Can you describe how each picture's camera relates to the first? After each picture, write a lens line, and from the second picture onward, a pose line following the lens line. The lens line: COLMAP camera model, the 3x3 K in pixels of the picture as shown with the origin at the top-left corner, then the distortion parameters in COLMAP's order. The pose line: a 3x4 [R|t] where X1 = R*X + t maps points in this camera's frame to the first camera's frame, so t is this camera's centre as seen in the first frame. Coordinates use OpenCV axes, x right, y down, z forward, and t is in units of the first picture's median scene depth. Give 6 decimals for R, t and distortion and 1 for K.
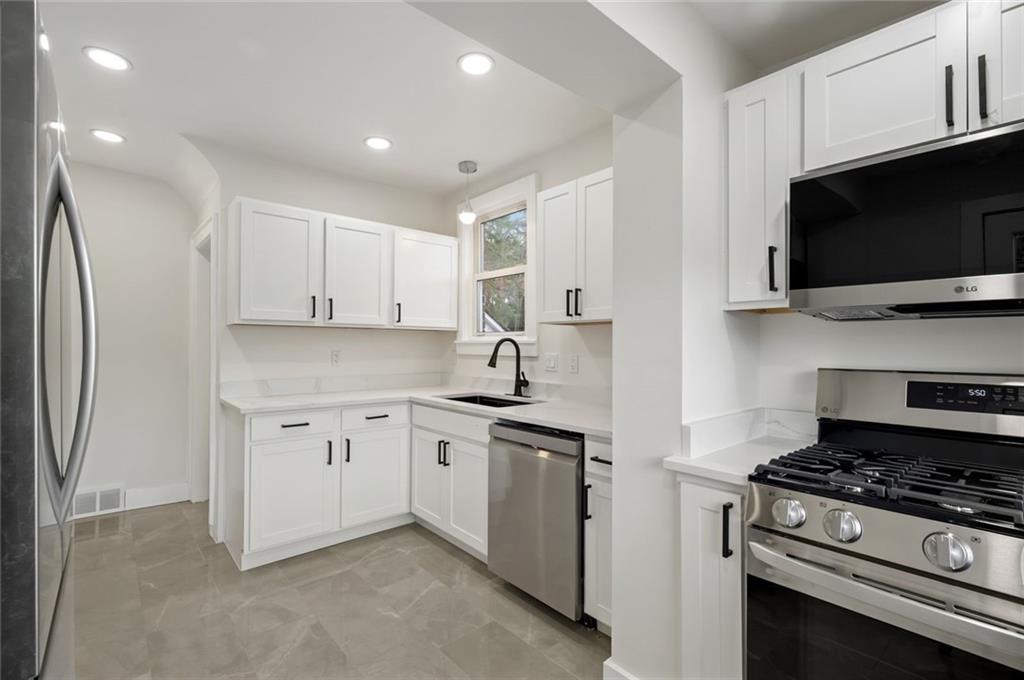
lens RADIAL K [[457.1, 0, 513.9], [0, 457.1, 341.6], [0, 0, 1]] dist [-0.001404, 0.000098]
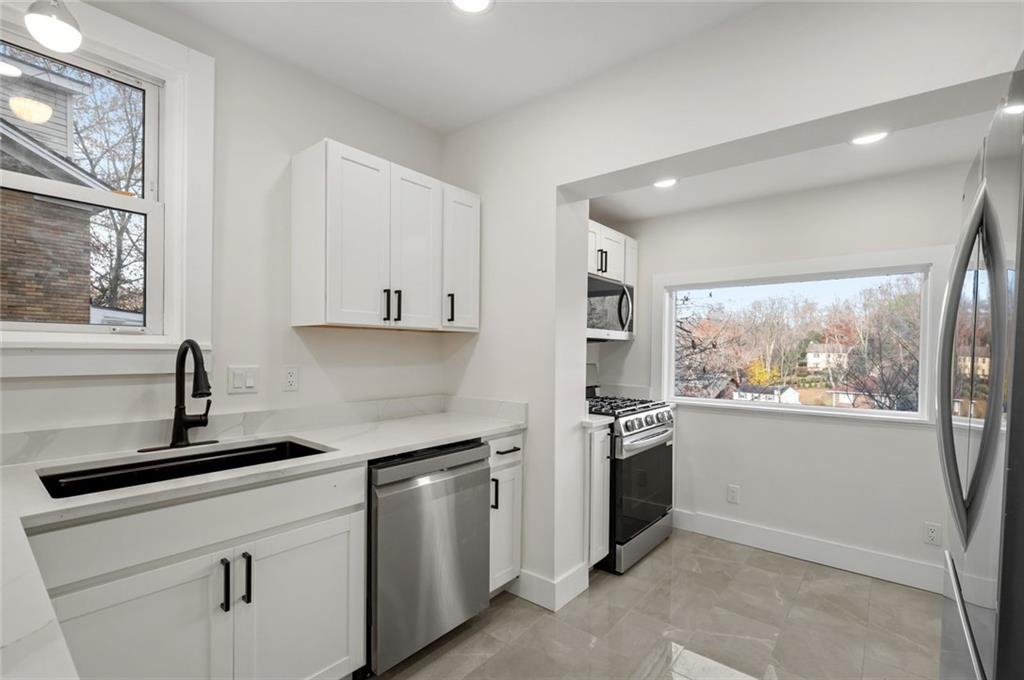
lens RADIAL K [[465.9, 0, 512.9], [0, 465.9, 354.6], [0, 0, 1]] dist [-0.002569, 0.000130]
pose [[-0.163114, -0.017120, 0.986459, -0.678135], [-0.021932, 0.999665, 0.013723, -0.007644], [-0.986363, -0.019396, -0.163435, 0.795316]]
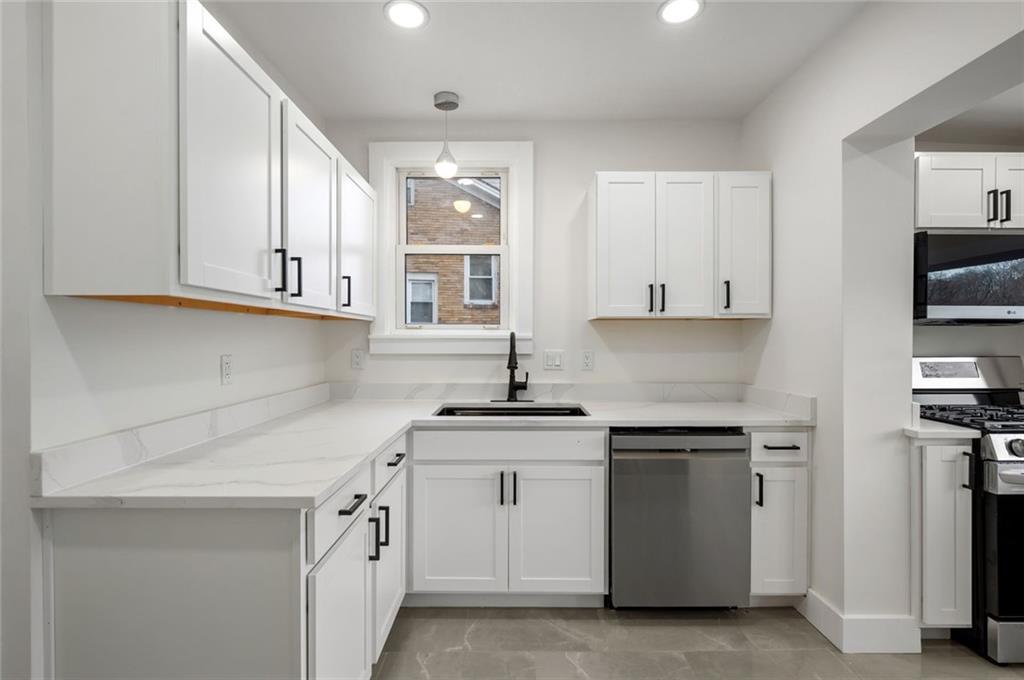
lens RADIAL K [[460.4, 0, 512.0], [0, 460.4, 340.0], [0, 0, 1]] dist [-0.001105, 0.000649]
pose [[0.661878, -0.008623, 0.749562, -0.706213], [-0.004561, 0.999869, 0.015530, -0.008121], [-0.749598, -0.013698, 0.661752, 0.502246]]
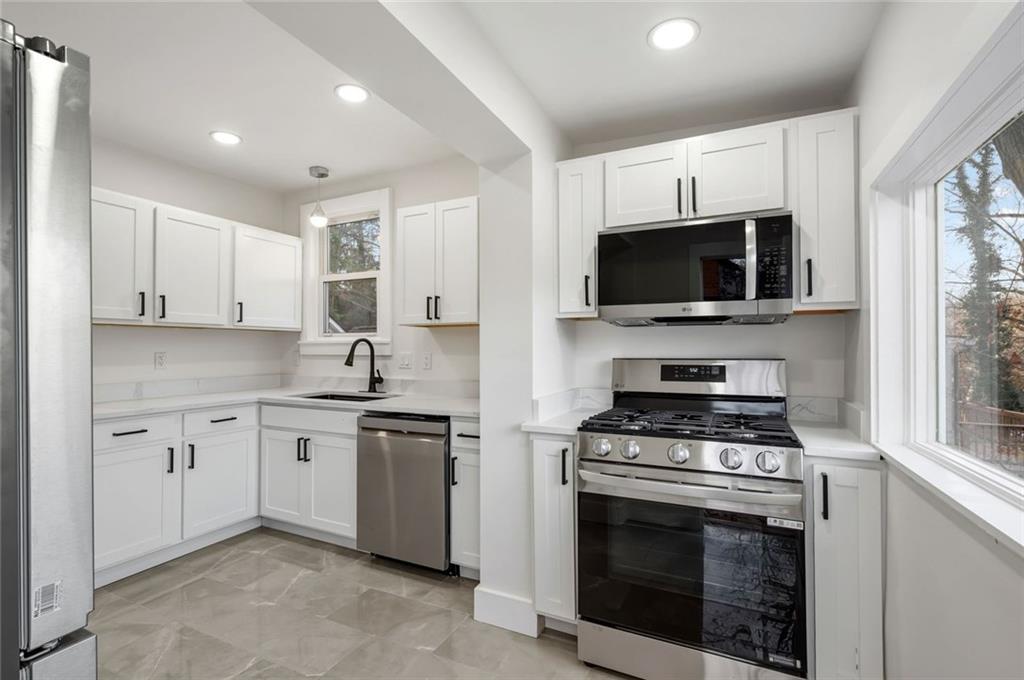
lens RADIAL K [[460.4, 0, 512.0], [0, 460.4, 340.0], [0, 0, 1]] dist [-0.001105, 0.000649]
pose [[0.922159, -0.000674, 0.386810, -0.121182], [0.003191, 0.999978, -0.005866, 0.003945], [-0.386797, 0.006644, 0.922141, -0.142907]]
